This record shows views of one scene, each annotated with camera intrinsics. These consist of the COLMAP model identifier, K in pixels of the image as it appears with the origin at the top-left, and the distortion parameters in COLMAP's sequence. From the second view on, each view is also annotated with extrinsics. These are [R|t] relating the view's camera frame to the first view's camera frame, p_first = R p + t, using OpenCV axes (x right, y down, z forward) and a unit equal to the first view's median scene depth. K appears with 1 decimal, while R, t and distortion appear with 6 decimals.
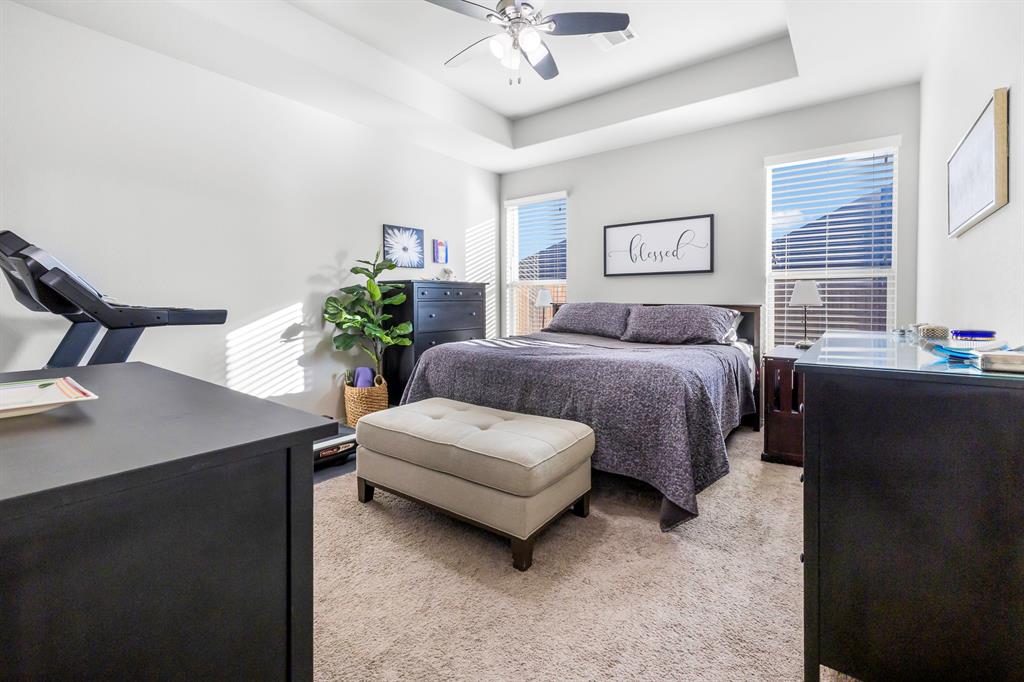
lens RADIAL K [[448.1, 0, 509.6], [0, 448.1, 300.4], [0, 0, 1]] dist [-0.000082, 0.000052]
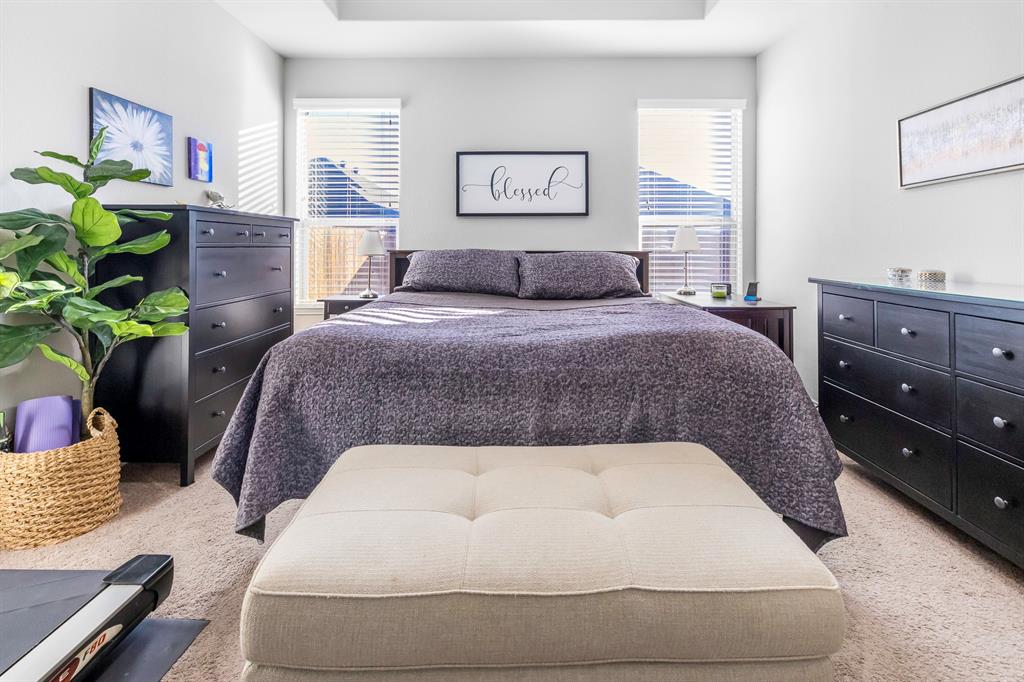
lens RADIAL K [[461.0, 0, 514.0], [0, 461.0, 242.4], [0, 0, 1]] dist [-0.000519, 0.000147]
pose [[0.793509, 0.007186, 0.608516, -0.232302], [-0.000160, 0.999933, -0.011599, 0.002292], [-0.608558, 0.009106, 0.793457, 0.351711]]
